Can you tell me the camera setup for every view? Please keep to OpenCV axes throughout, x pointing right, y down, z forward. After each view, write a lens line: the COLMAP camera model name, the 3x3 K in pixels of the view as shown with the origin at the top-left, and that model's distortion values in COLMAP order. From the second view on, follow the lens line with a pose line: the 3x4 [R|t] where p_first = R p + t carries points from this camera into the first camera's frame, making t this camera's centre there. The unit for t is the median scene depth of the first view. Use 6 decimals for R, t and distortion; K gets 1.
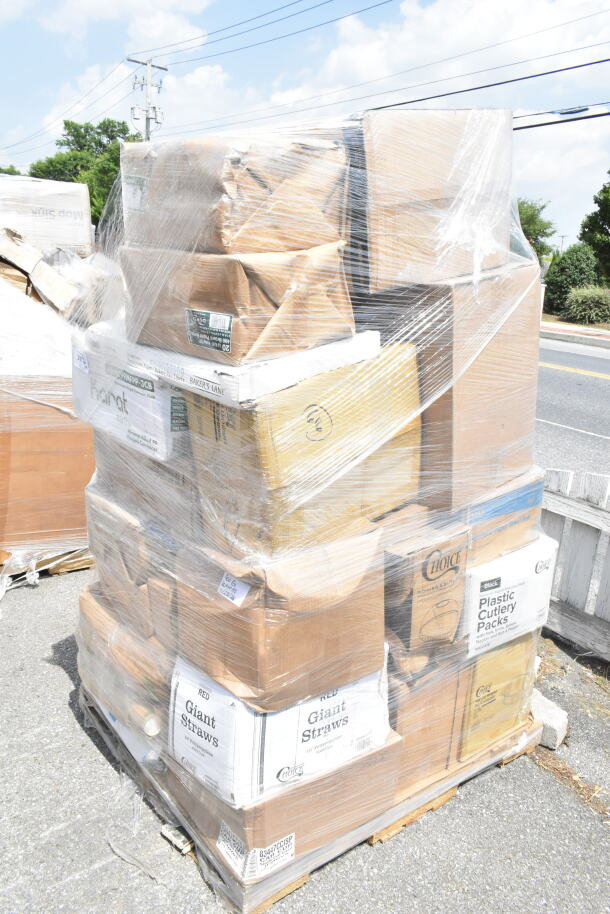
lens RADIAL K [[720.6, 0, 305.0], [0, 720.6, 457.0], [0, 0, 1]] dist [-0.004046, -0.002907]
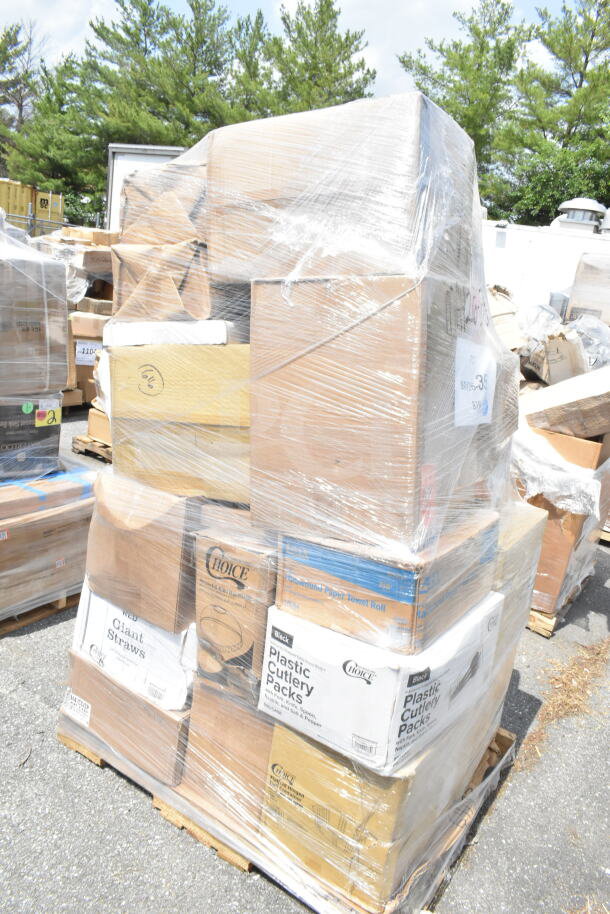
lens RADIAL K [[720.6, 0, 305.0], [0, 720.6, 457.0], [0, 0, 1]] dist [-0.004046, -0.002907]
pose [[0.311348, 0.219352, -0.924634, 1.253409], [-0.365364, 0.925838, 0.096611, -0.140208], [0.877252, 0.307748, 0.368401, 0.798492]]
